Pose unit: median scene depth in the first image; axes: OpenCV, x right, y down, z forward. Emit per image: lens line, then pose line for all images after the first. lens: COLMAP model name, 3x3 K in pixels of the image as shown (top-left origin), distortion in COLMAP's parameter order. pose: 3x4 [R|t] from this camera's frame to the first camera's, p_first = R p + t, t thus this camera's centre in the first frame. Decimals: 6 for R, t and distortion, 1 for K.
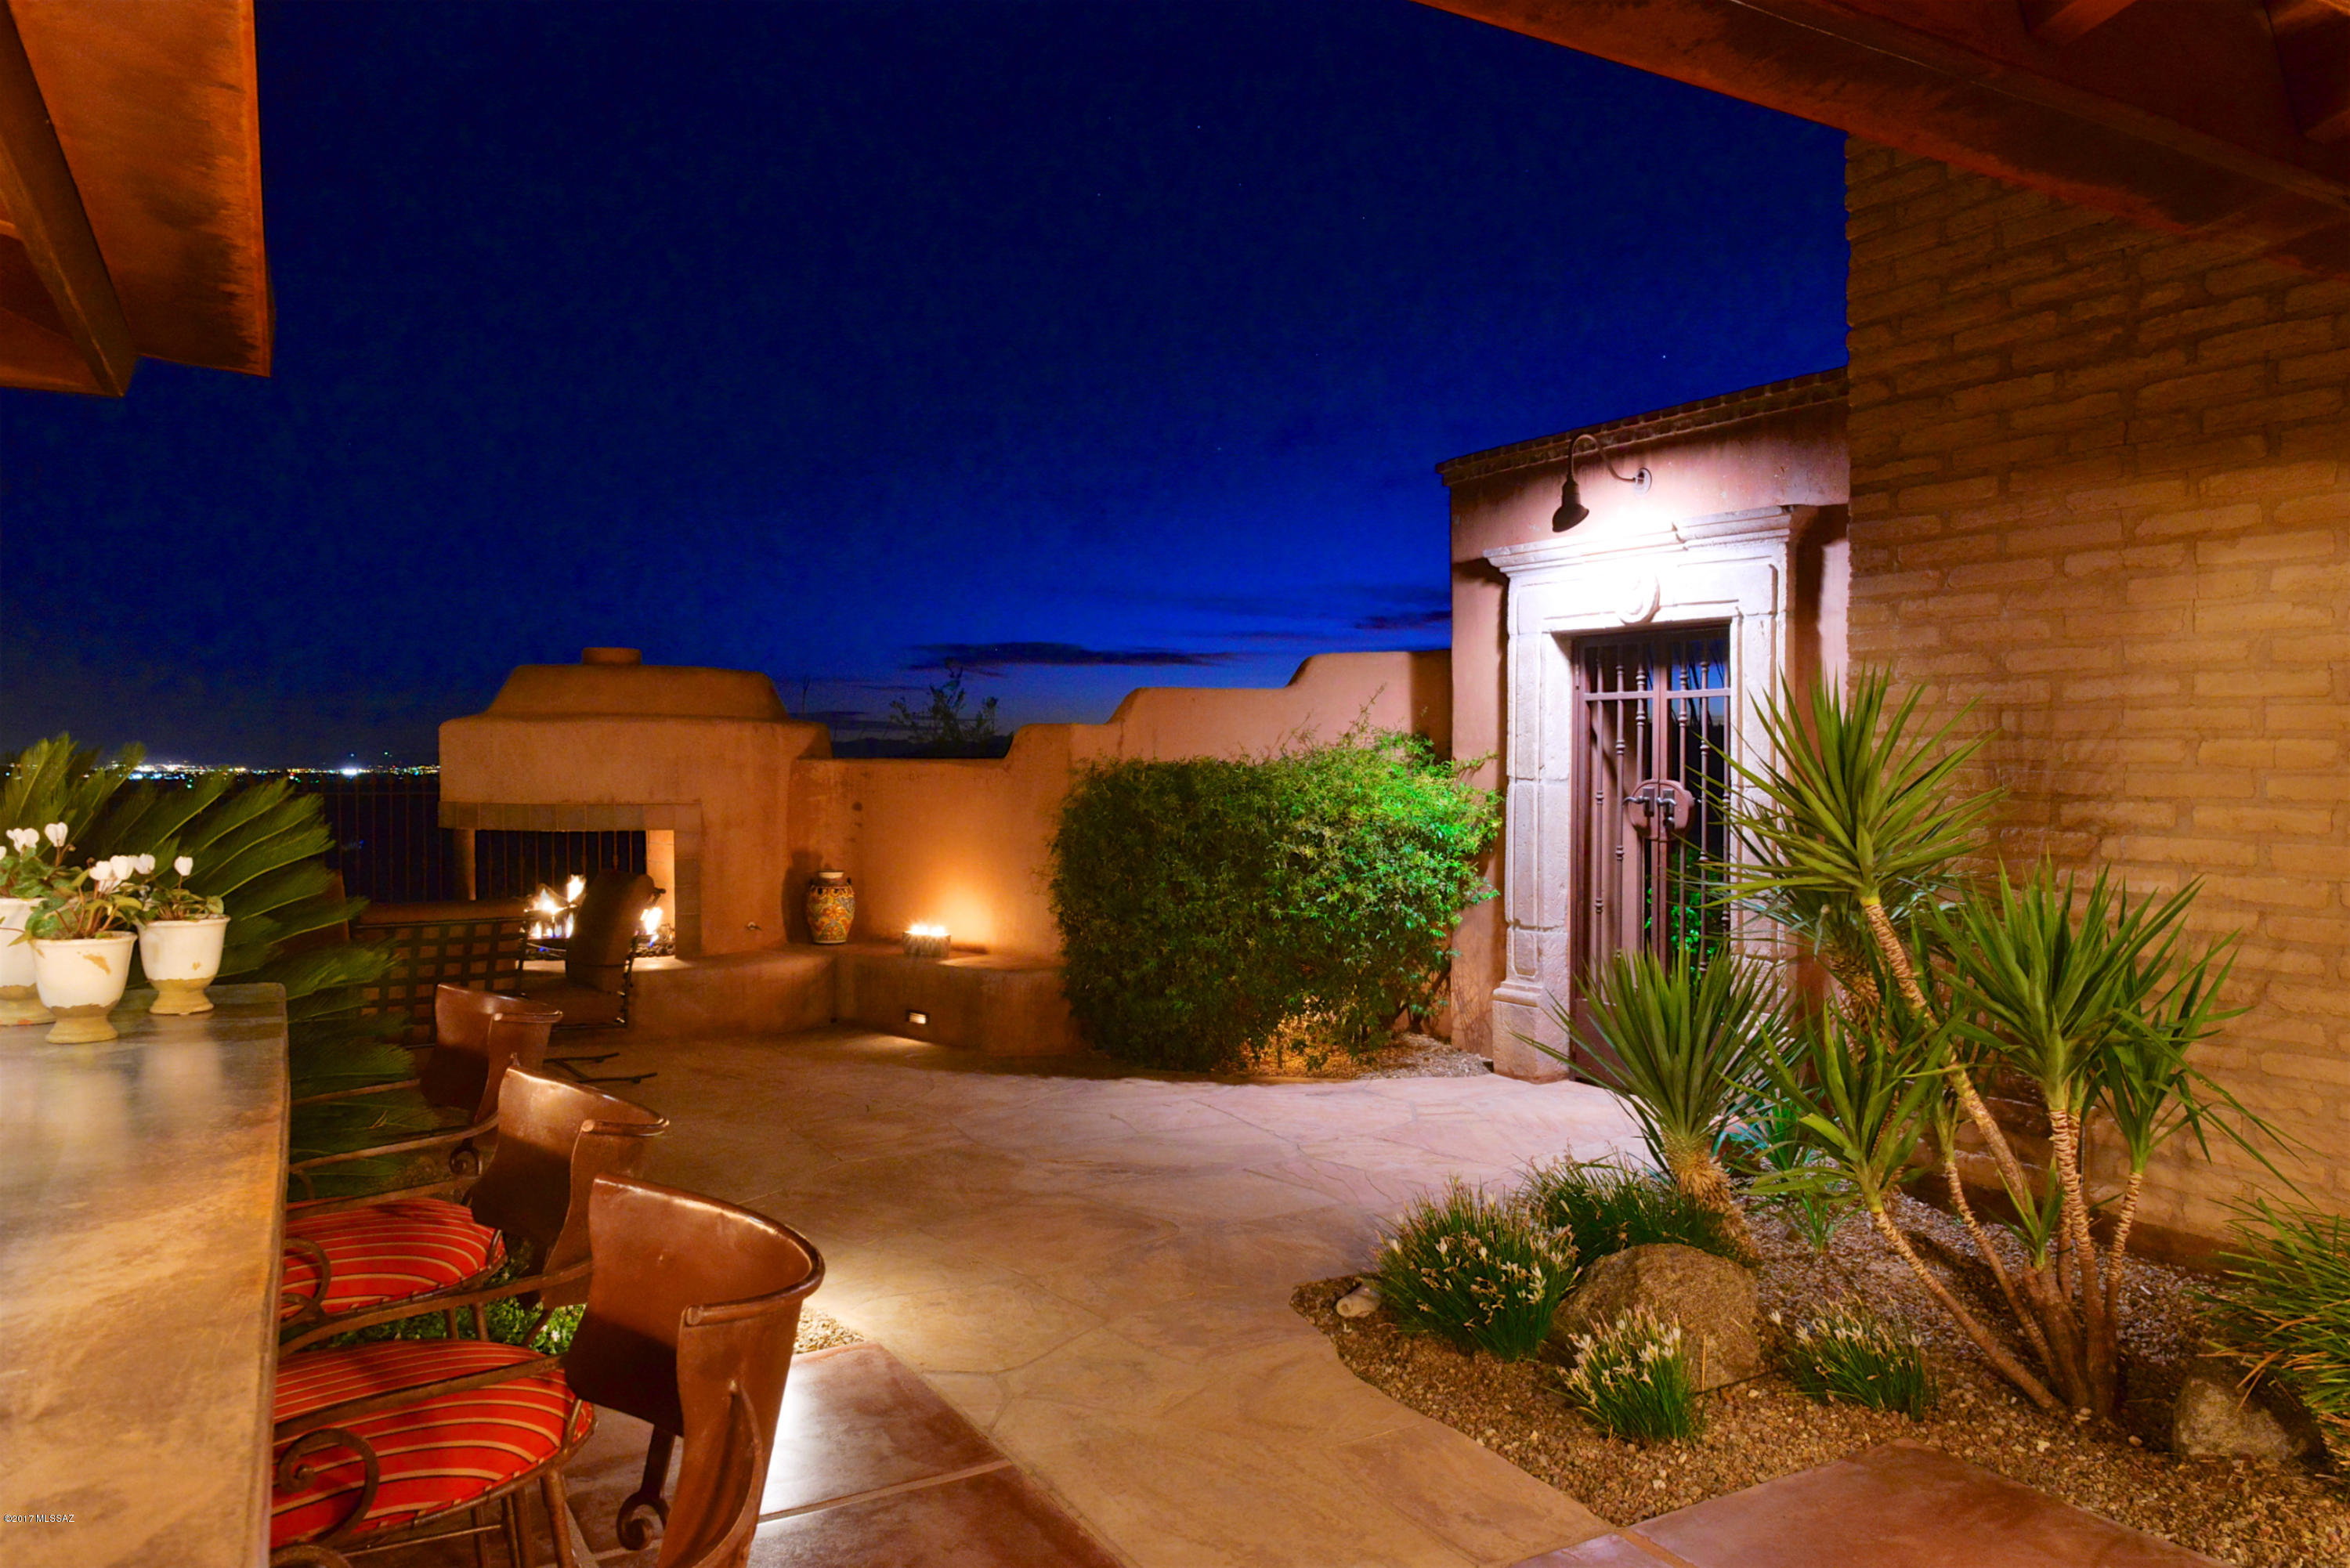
lens RADIAL K [[1615.5, 0, 1175.0], [0, 1615.5, 784.0], [0, 0, 1]] dist [-0.011604, -0.002123]
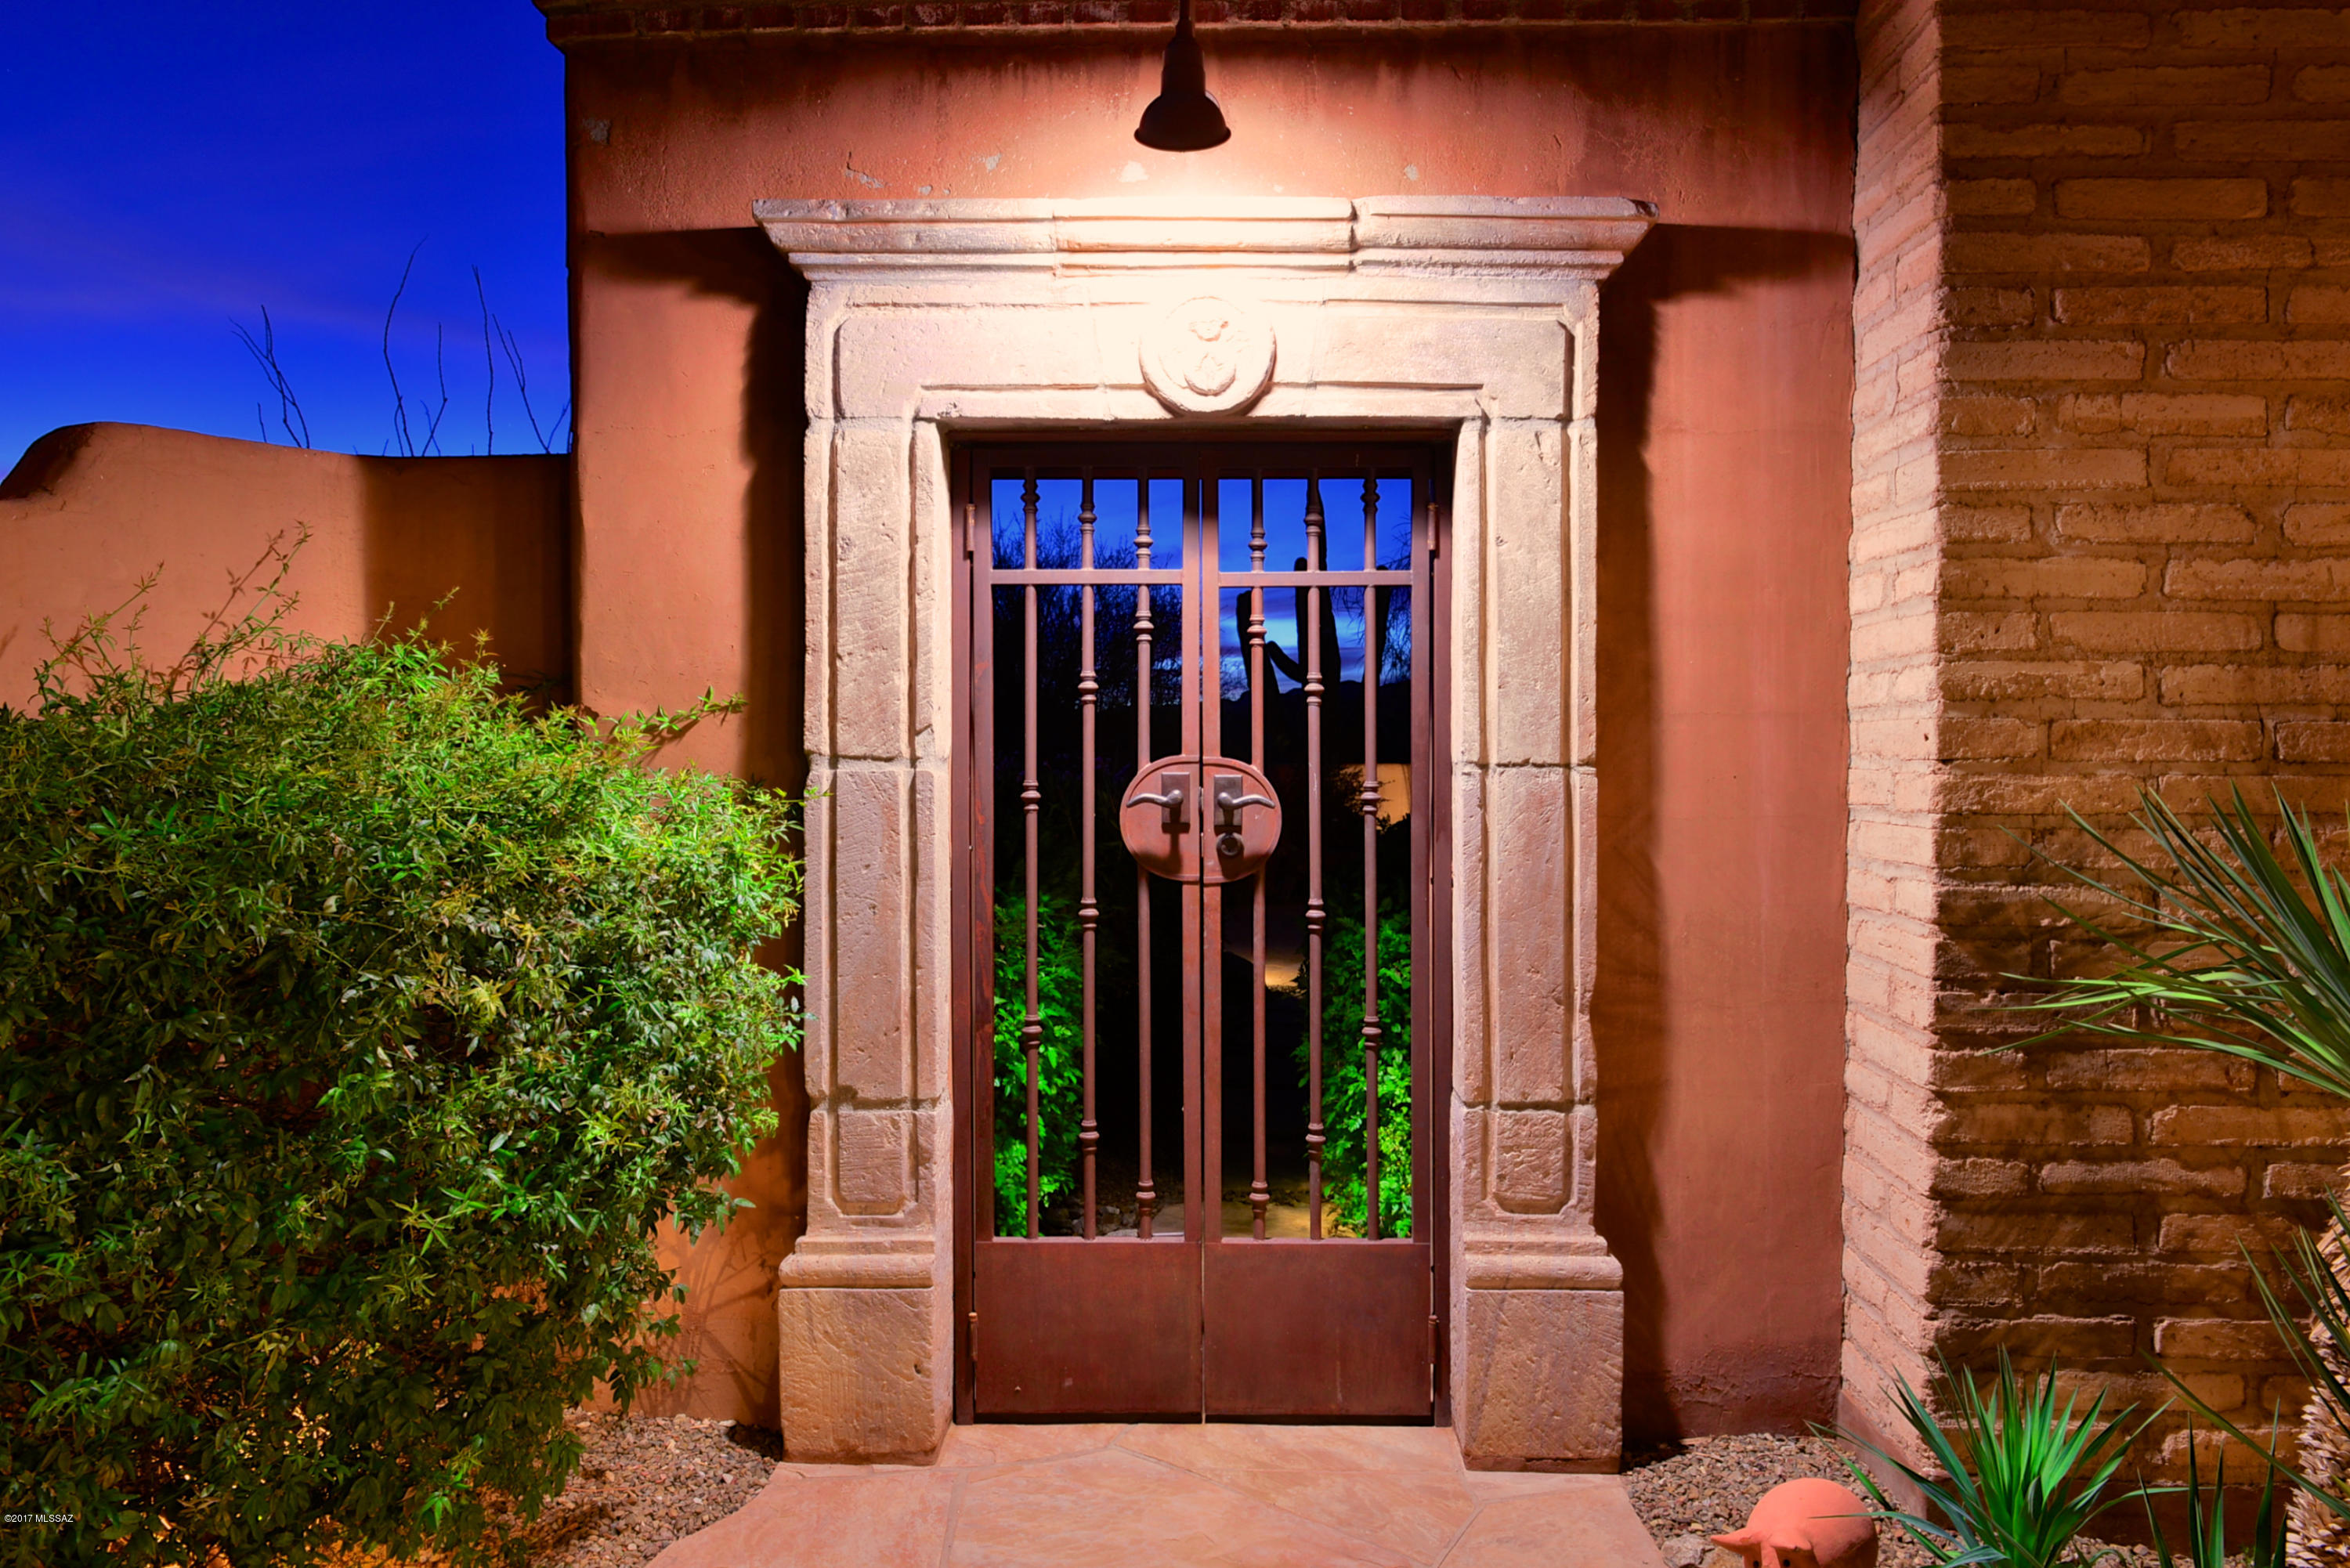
lens RADIAL K [[1615.5, 0, 1175.0], [0, 1615.5, 784.0], [0, 0, 1]] dist [-0.011604, -0.002123]
pose [[0.535983, -0.017228, 0.844053, -0.122435], [0.016657, 0.999813, 0.009830, 0.000821], [-0.844065, 0.008791, 0.536169, 0.849851]]
